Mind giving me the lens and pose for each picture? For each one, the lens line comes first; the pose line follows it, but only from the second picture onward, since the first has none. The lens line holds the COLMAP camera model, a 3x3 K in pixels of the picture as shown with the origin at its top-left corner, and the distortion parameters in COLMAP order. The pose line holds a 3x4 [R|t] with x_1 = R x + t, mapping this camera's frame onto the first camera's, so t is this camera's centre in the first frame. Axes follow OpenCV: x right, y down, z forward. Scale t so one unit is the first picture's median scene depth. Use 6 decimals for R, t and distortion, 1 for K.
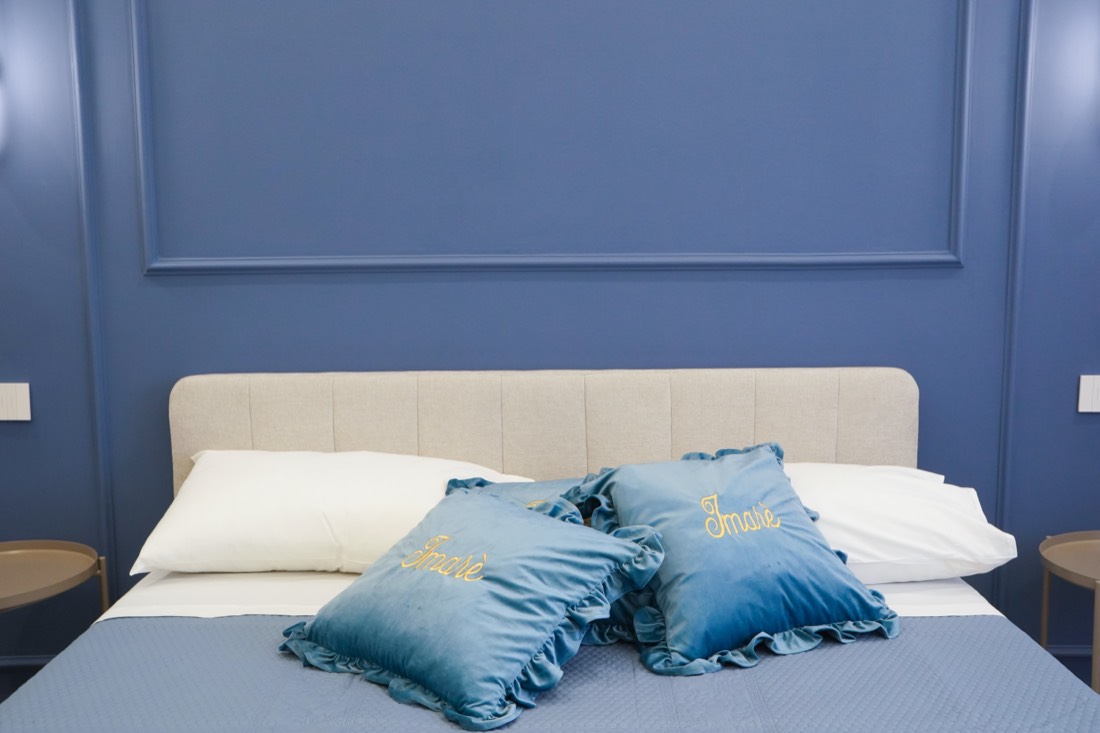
lens RADIAL K [[1118.0, 0, 550.0], [0, 1118.0, 366.5], [0, 0, 1]] dist [-0.052067, 0.000208]
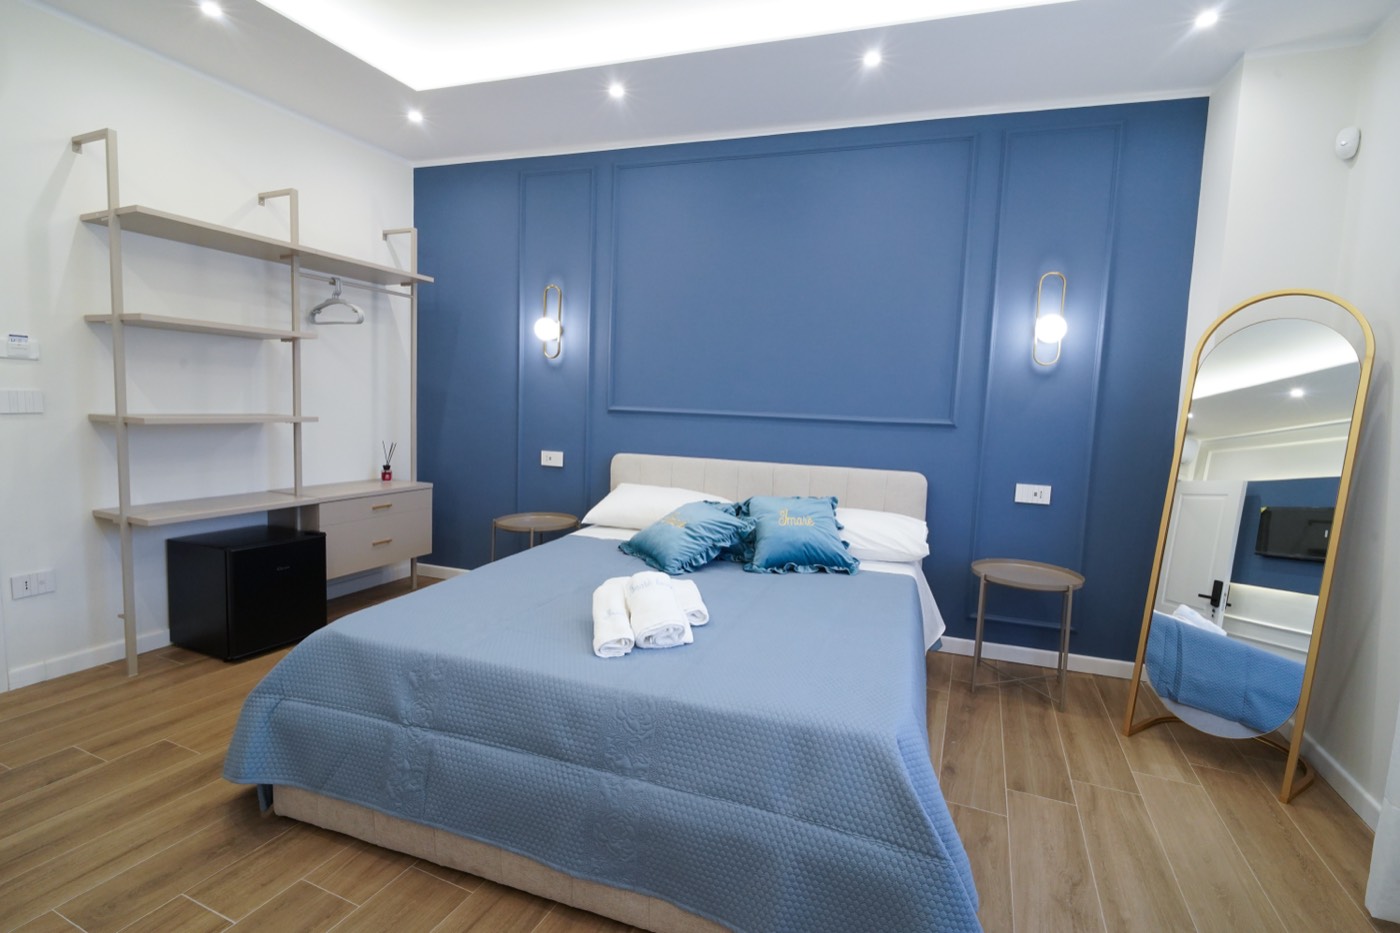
lens RADIAL K [[672.2, 0, 700.0], [0, 672.2, 466.5], [0, 0, 1]] dist [0.003829, -0.007071]
pose [[0.945689, 0.074634, -0.316390, 0.451879], [-0.081567, 0.996630, -0.008704, 0.049755], [0.314674, 0.034038, 0.948589, -0.514955]]
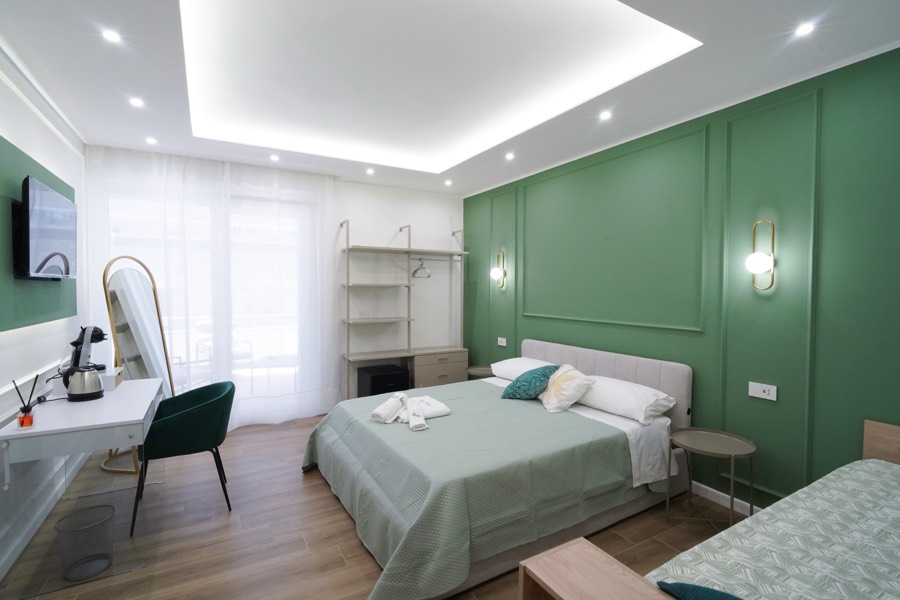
lens RADIAL K [[432.1, 0, 450.0], [0, 432.1, 300.0], [0, 0, 1]] dist [0.003829, -0.007071]
pose [[0.466725, 0.037181, -0.883620, 1.489077], [-0.100623, 0.994861, -0.011287, -0.143533], [0.878659, 0.094181, 0.468068, -0.175246]]
